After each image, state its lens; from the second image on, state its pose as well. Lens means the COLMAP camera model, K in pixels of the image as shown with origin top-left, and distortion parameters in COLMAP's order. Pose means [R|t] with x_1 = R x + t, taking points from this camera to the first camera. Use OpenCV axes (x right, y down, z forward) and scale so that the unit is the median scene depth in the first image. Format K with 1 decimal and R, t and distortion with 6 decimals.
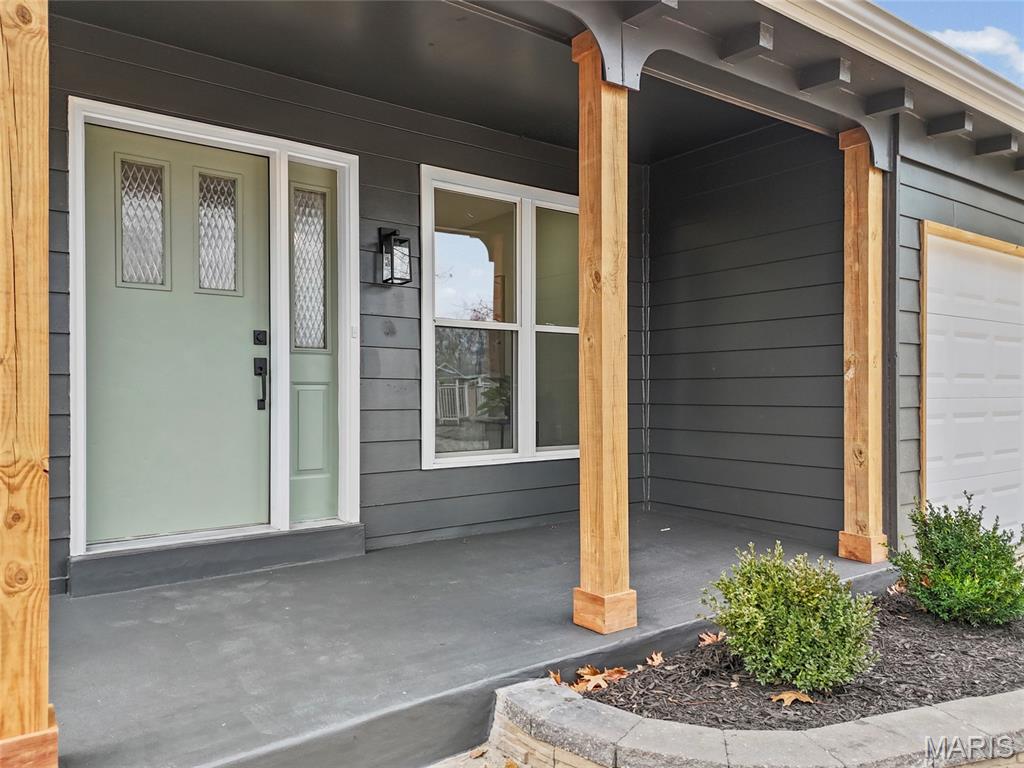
lens RADIAL K [[742.4, 0, 513.7], [0, 742.4, 394.6], [0, 0, 1]] dist [0.079613, -0.073644]
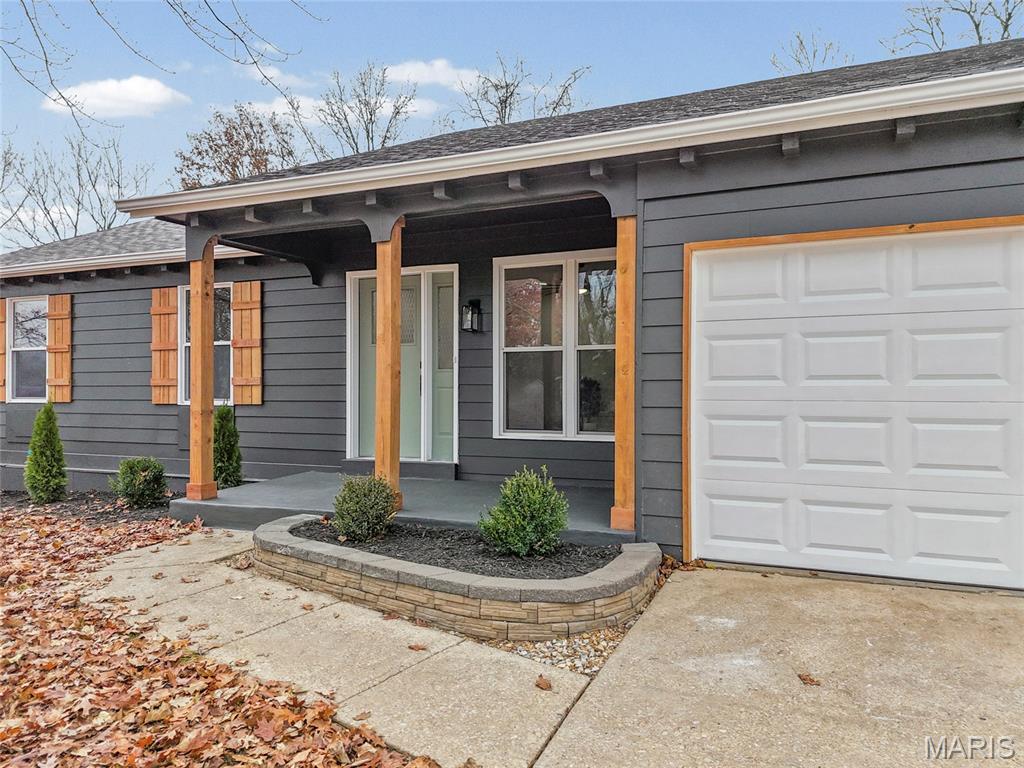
lens RADIAL K [[742.4, 0, 513.7], [0, 742.4, 394.6], [0, 0, 1]] dist [0.079613, -0.073644]
pose [[0.484274, 0.005992, -0.874896, 1.361728], [-0.003296, 0.999982, 0.005024, -0.006456], [0.874910, 0.000451, 0.484285, 0.221967]]
